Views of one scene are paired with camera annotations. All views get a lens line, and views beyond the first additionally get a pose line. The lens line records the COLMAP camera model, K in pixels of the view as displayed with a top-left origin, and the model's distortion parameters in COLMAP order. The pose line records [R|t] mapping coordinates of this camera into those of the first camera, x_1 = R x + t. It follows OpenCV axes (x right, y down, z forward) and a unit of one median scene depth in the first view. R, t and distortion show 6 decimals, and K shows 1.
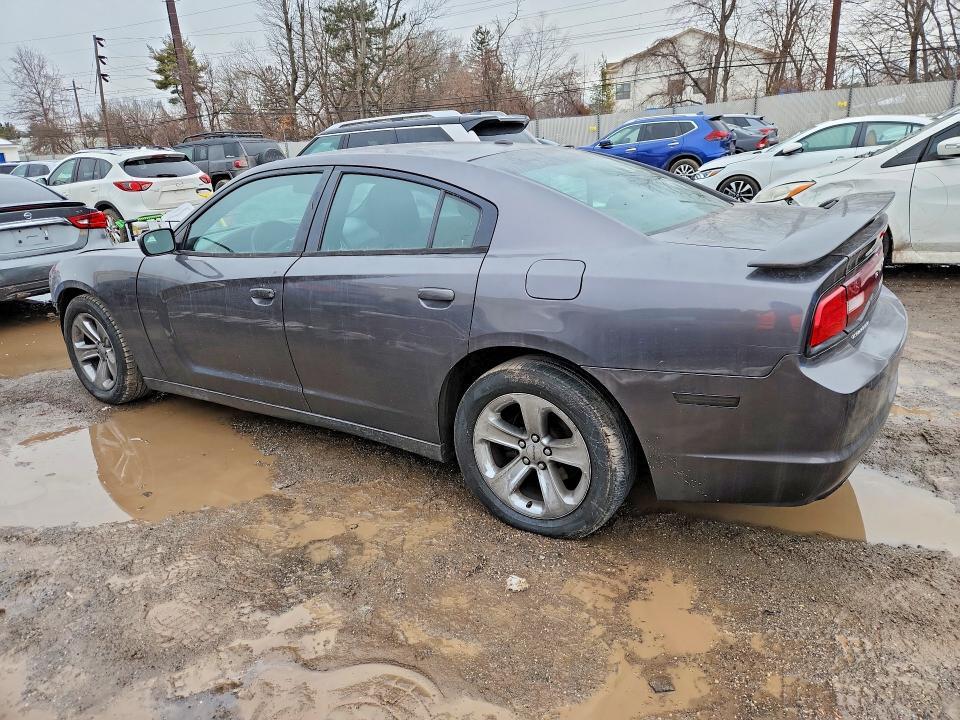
lens RADIAL K [[754.3, 0, 480.0], [0, 754.3, 360.0], [0, 0, 1]] dist [0.010423, 0.002808]
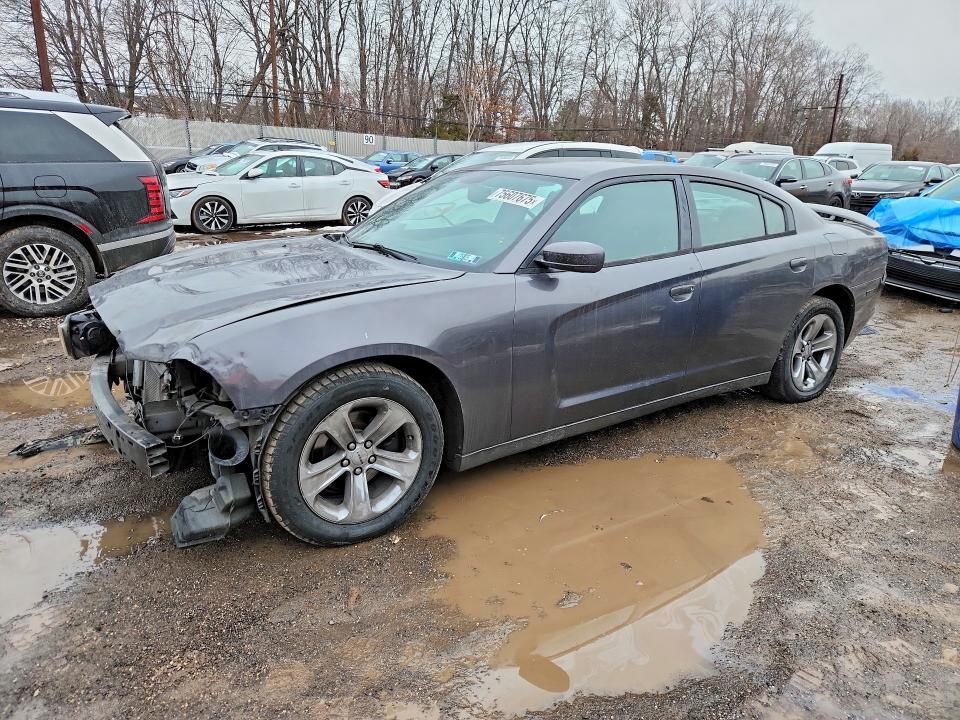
lens RADIAL K [[754.3, 0, 480.0], [0, 754.3, 360.0], [0, 0, 1]] dist [0.010423, 0.002808]
pose [[0.268674, -0.186758, 0.944953, -1.179930], [0.224760, 0.966098, 0.127032, -0.162836], [-0.936642, 0.178257, 0.301541, 0.811772]]
